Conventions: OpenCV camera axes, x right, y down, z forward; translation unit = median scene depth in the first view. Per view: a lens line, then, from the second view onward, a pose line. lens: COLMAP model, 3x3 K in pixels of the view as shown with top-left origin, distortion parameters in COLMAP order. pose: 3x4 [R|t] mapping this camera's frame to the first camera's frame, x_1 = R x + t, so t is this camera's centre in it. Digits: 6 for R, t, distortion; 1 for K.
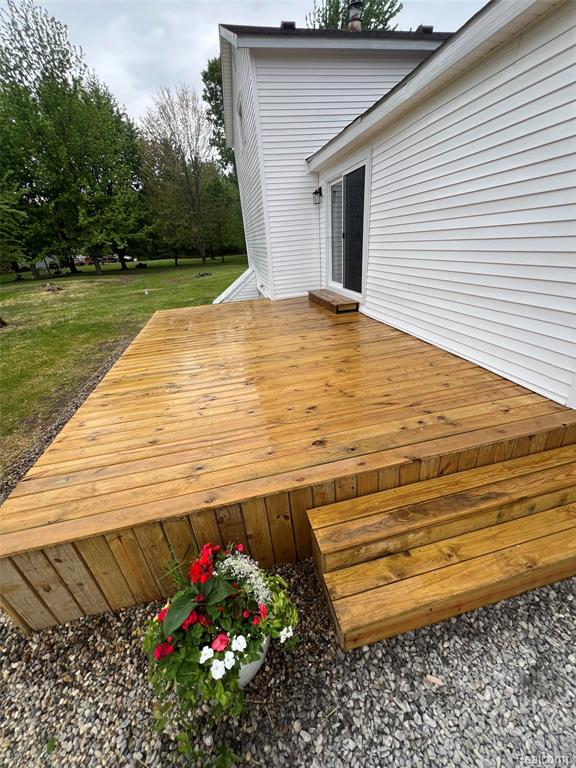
lens RADIAL K [[304.0, 0, 288.0], [0, 304.0, 384.0], [0, 0, 1]] dist [-0.000668, -0.000220]
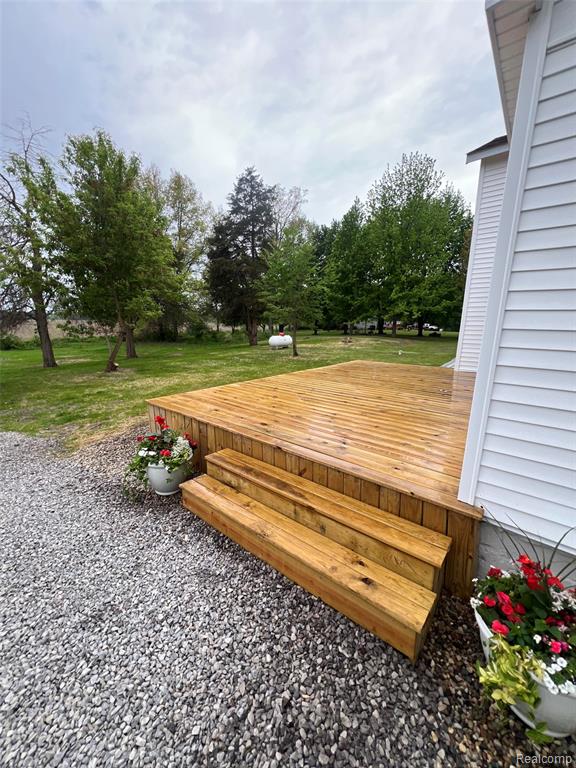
lens RADIAL K [[304.0, 0, 288.0], [0, 304.0, 384.0], [0, 0, 1]] dist [-0.000668, -0.000220]
pose [[0.603363, 0.233725, -0.762447, 0.110071], [-0.388653, 0.921039, -0.025221, -0.000468], [0.696349, 0.311545, 0.646558, 0.000820]]
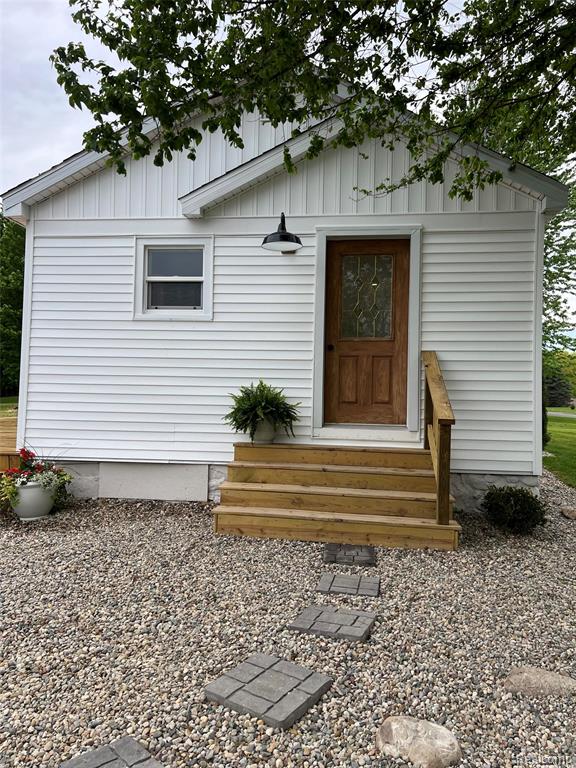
lens RADIAL K [[584.2, 0, 288.0], [0, 584.2, 384.0], [0, 0, 1]] dist [0.104847, -0.155139]
pose [[0.940715, 0.081177, -0.329340, 0.278228], [-0.214499, 0.894520, -0.392204, 0.056968], [0.262763, 0.439596, 0.858901, -0.114493]]
